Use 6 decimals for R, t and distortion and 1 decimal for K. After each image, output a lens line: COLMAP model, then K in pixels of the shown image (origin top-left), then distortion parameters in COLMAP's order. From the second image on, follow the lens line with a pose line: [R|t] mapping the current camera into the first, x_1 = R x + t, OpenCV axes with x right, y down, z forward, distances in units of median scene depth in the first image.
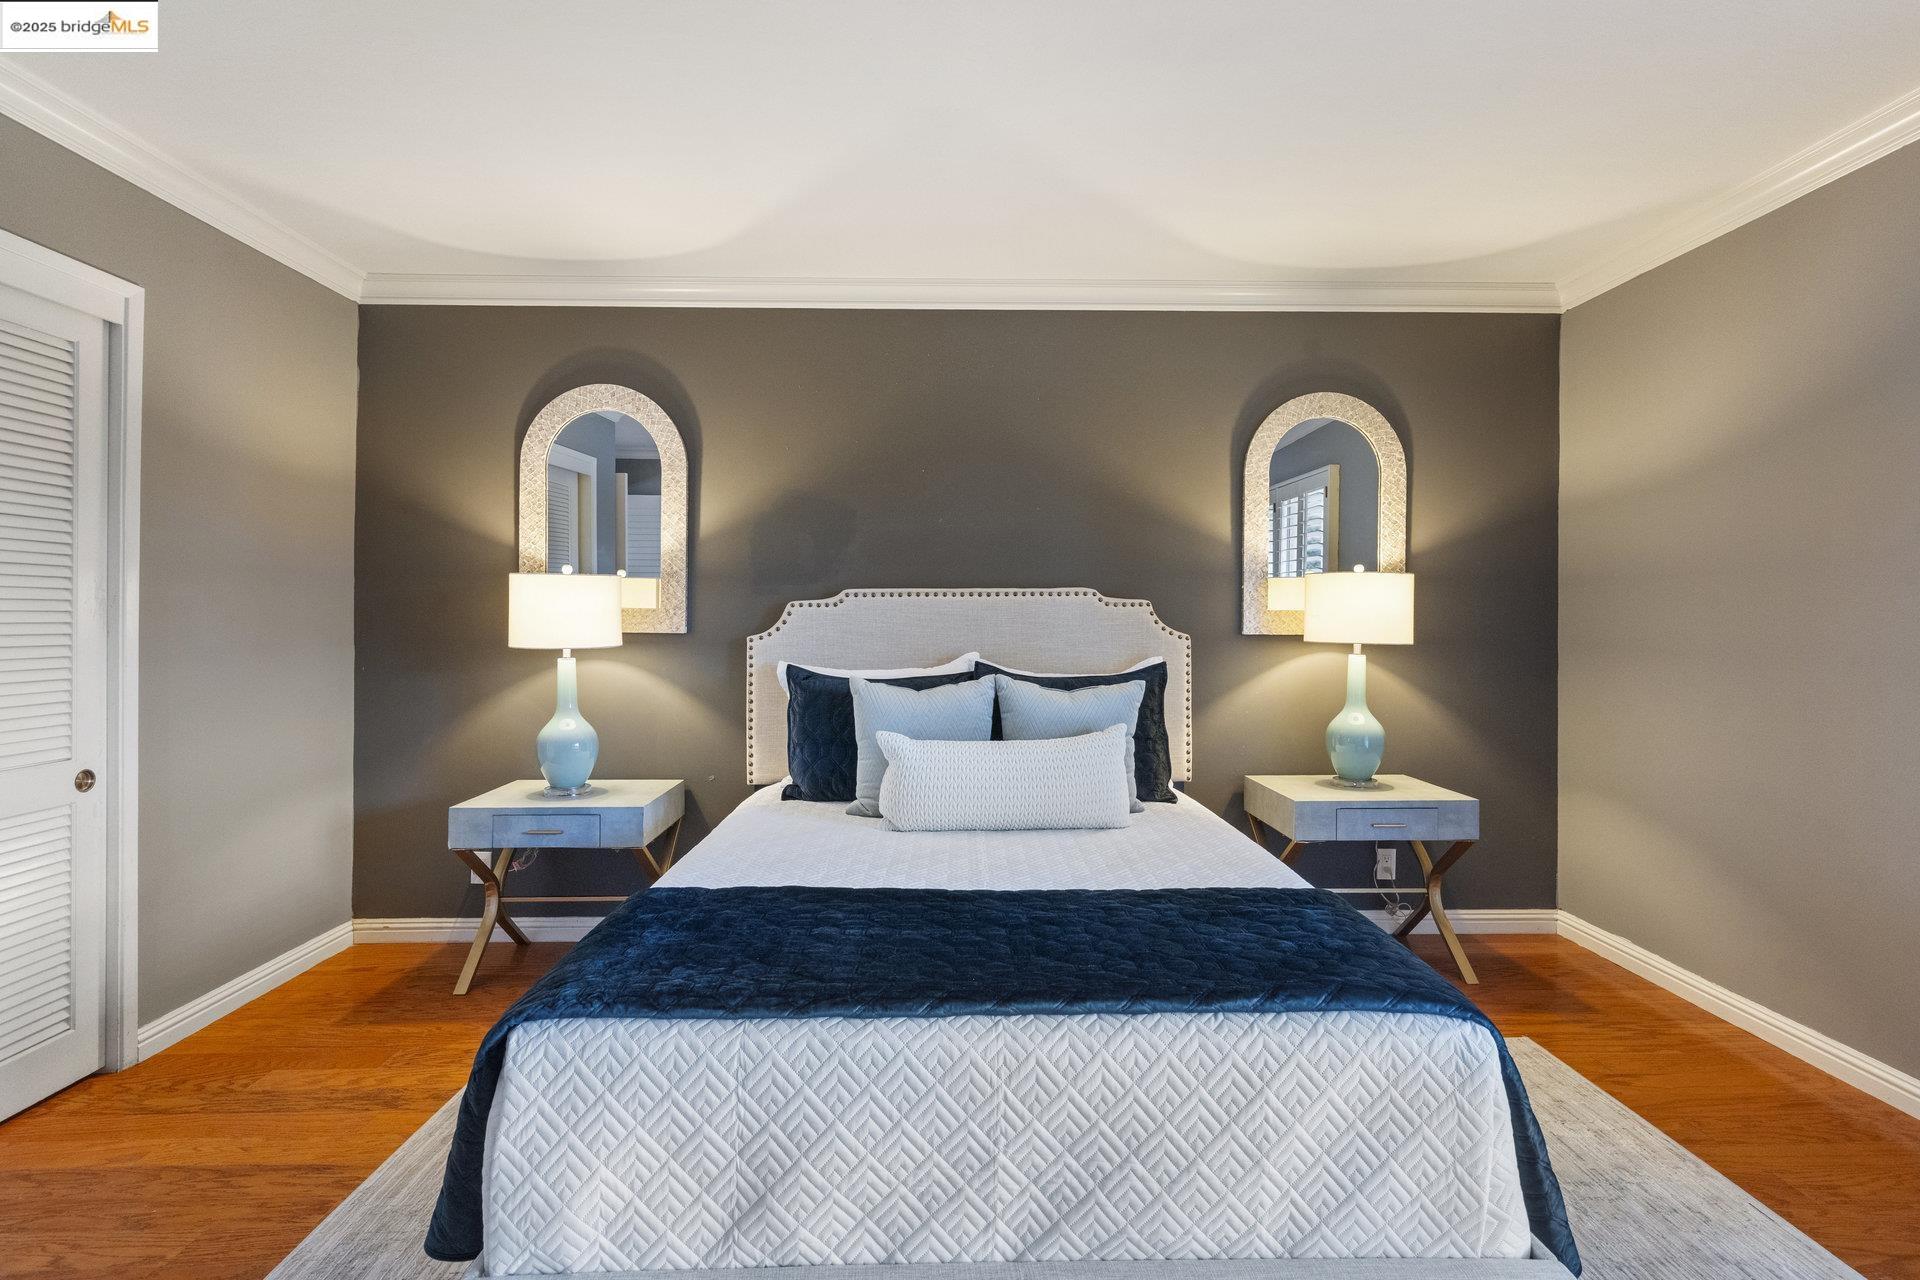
lens RADIAL K [[932.0, 0, 968.1], [0, 932.0, 624.9], [0, 0, 1]] dist [-0.001026, 0.000486]
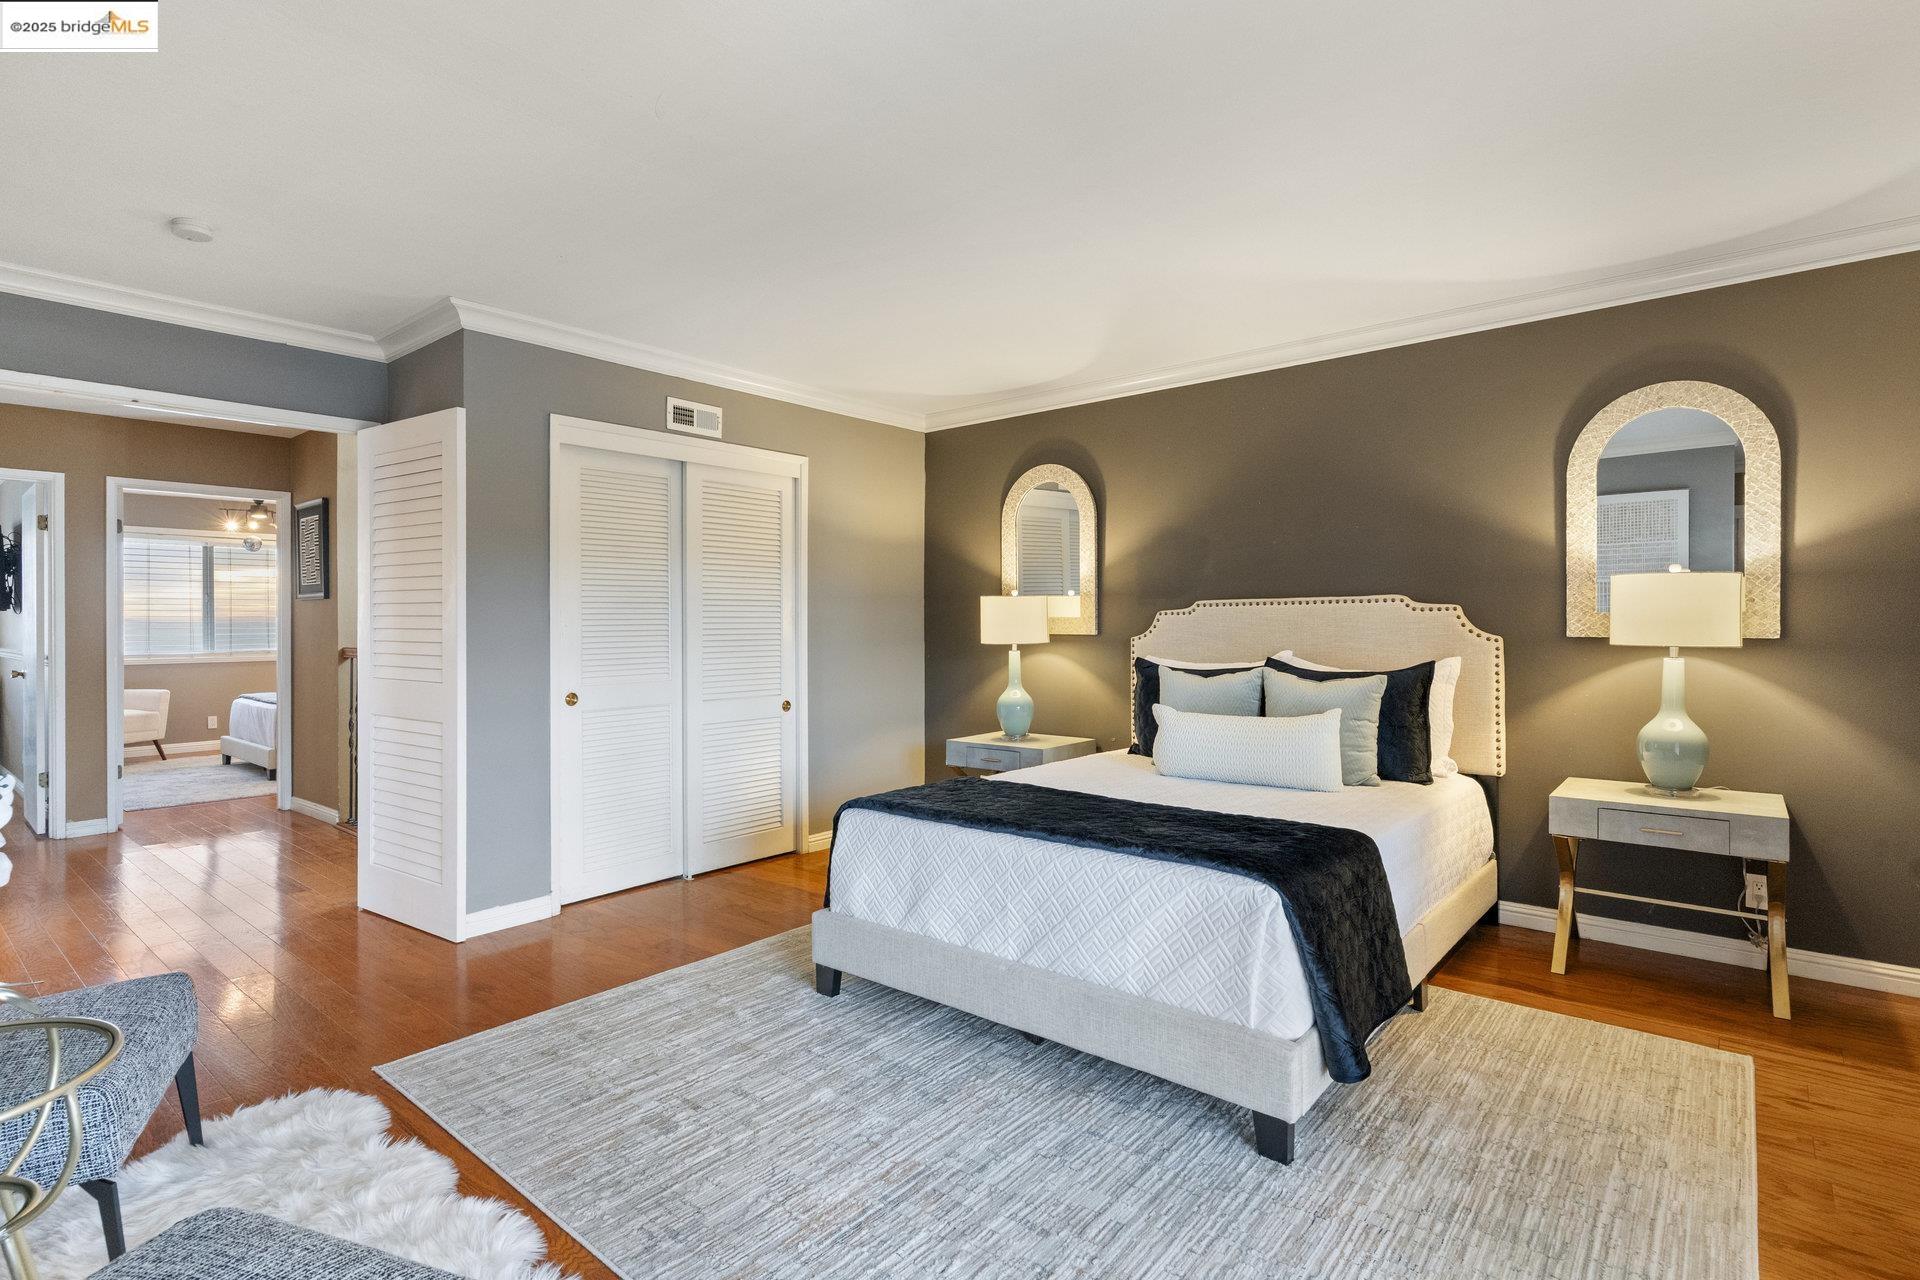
lens RADIAL K [[951.6, 0, 959.0], [0, 951.6, 631.3], [0, 0, 1]] dist [0.000877, -0.000129]
pose [[0.747909, -0.000968, -0.663800, 0.501713], [0.001642, 0.999999, 0.000392, 0.002926], [0.663799, -0.001384, 0.747910, -0.212130]]
